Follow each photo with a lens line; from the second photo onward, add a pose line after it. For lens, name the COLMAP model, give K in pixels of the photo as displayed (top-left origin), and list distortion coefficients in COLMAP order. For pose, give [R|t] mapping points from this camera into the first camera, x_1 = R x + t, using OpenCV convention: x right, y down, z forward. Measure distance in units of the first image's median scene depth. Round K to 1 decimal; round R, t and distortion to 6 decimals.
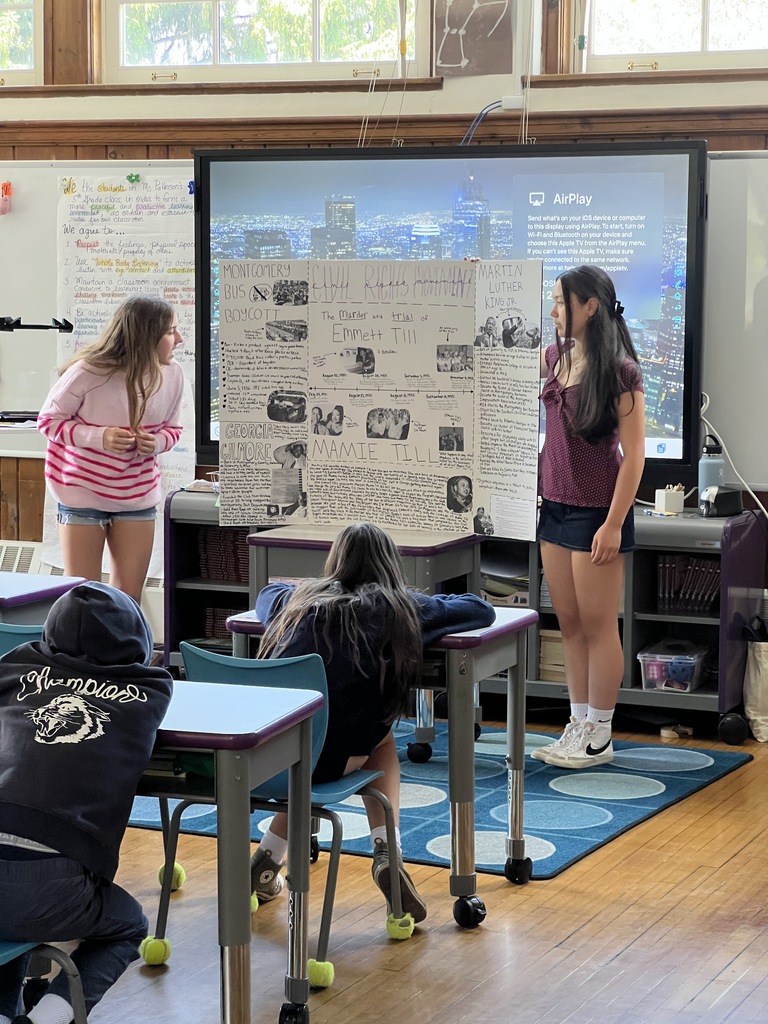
lens RADIAL K [[2313.4, 0, 384.0], [0, 2313.4, 512.0], [0, 0, 1]] dist [0.128518, 0.294205]
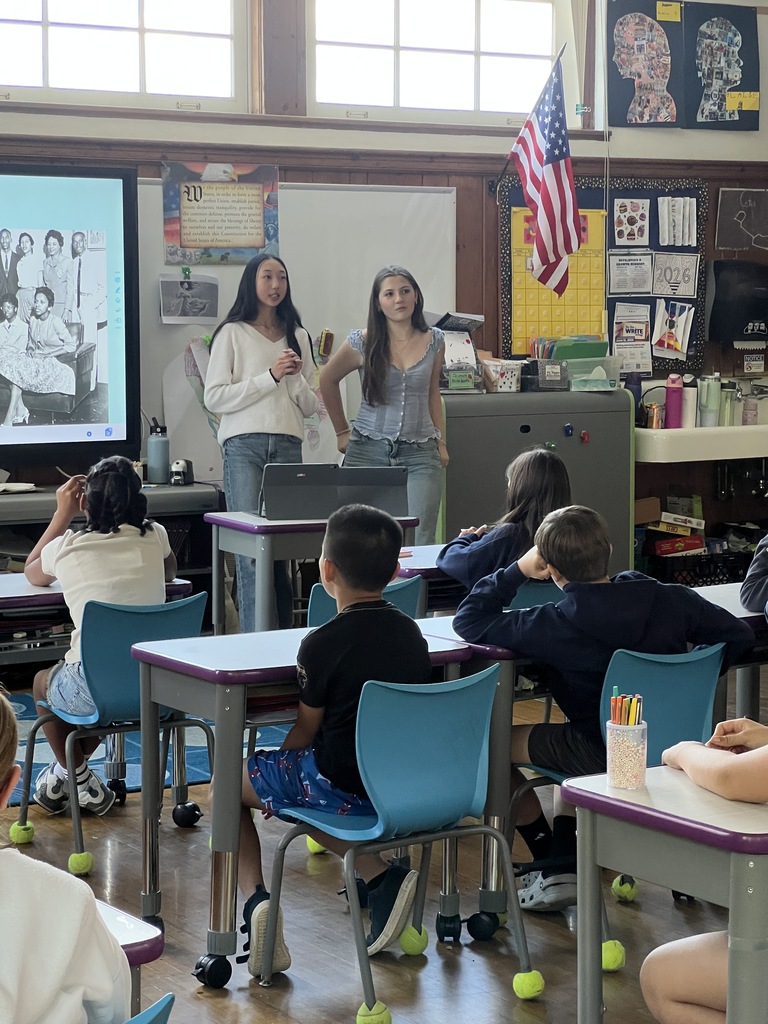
lens RADIAL K [[2313.4, 0, 384.0], [0, 2313.4, 512.0], [0, 0, 1]] dist [0.128518, 0.294205]
pose [[0.569753, -0.087009, 0.817197, -0.772701], [0.091029, 0.994942, 0.042468, -0.024912], [-0.816759, 0.050193, 0.574792, 0.231231]]
